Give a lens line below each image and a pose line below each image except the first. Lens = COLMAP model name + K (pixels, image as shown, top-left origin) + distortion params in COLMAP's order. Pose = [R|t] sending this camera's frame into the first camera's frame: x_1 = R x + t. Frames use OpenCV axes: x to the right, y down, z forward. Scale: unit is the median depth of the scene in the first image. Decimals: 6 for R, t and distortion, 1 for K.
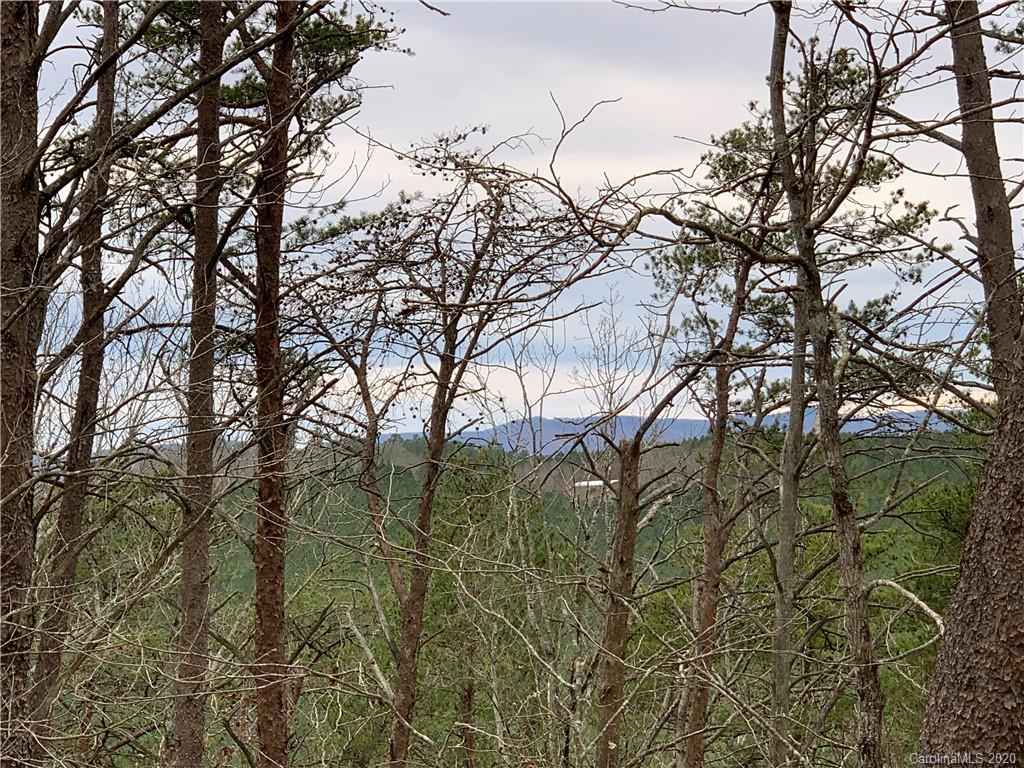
lens RADIAL K [[2833.0, 0, 512.0], [0, 2833.0, 384.0], [0, 0, 1]] dist [0.016228, -0.012978]
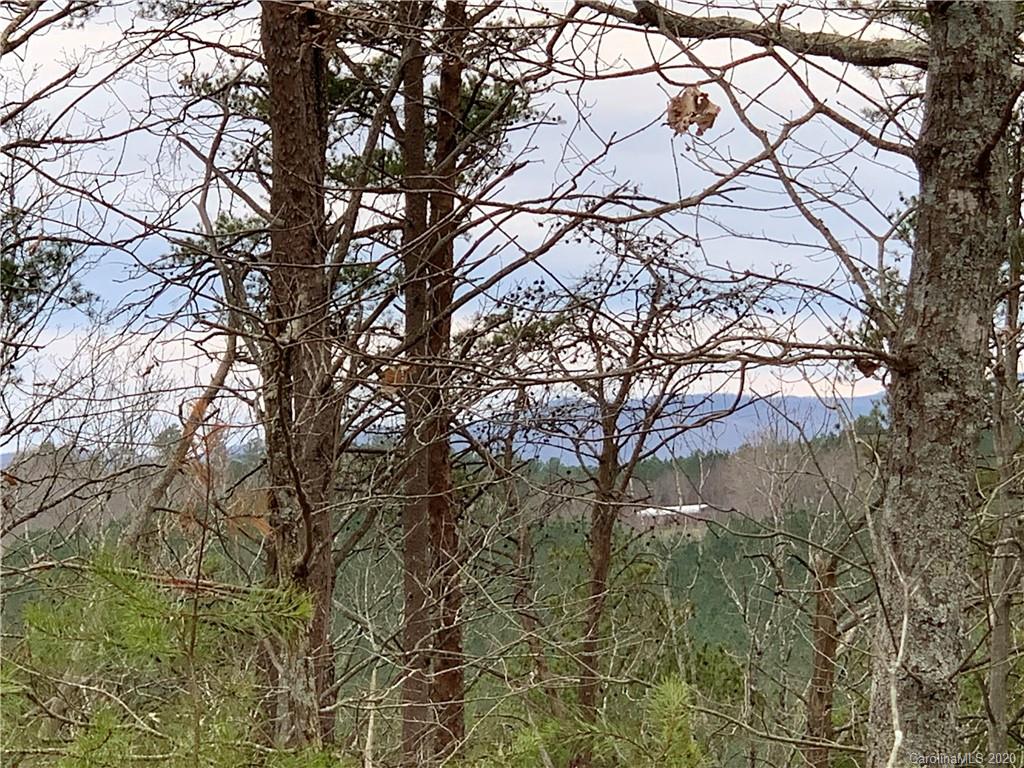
lens RADIAL K [[4655.7, 0, 512.0], [0, 4655.7, 384.0], [0, 0, 1]] dist [-0.067040, -0.070216]
pose [[0.999734, -0.022906, -0.002861, -0.047111], [0.022929, 0.999702, 0.008410, -0.045171], [0.002668, -0.008473, 0.999961, -0.441395]]
